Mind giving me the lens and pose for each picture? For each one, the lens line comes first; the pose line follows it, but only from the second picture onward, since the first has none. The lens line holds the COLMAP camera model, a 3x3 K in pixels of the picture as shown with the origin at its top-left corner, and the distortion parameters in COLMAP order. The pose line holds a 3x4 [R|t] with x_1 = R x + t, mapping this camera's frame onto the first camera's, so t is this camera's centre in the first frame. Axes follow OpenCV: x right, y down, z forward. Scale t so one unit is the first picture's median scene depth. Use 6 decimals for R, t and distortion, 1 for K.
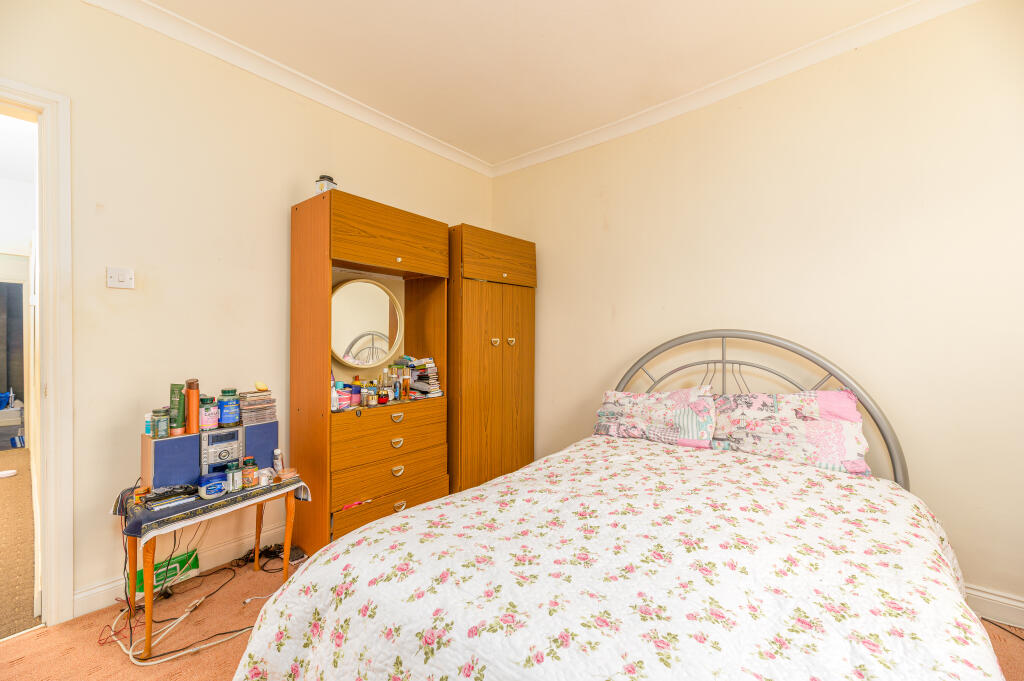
lens RADIAL K [[413.3, 0, 507.7], [0, 413.3, 340.7], [0, 0, 1]] dist [0.002402, 0.000104]
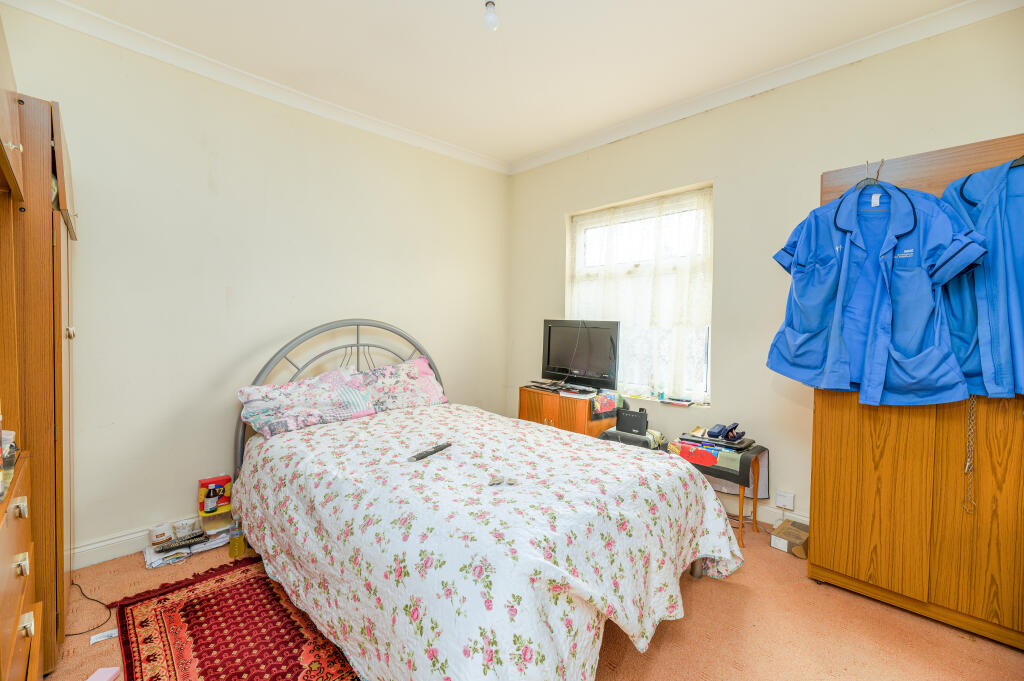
lens RADIAL K [[413.3, 0, 507.3], [0, 413.3, 335.5], [0, 0, 1]] dist [0.002402, 0.000104]
pose [[0.054434, -0.020199, 0.998313, -0.697697], [0.007165, 0.999778, 0.019838, 0.000602], [-0.998492, 0.006073, 0.054567, 0.497087]]
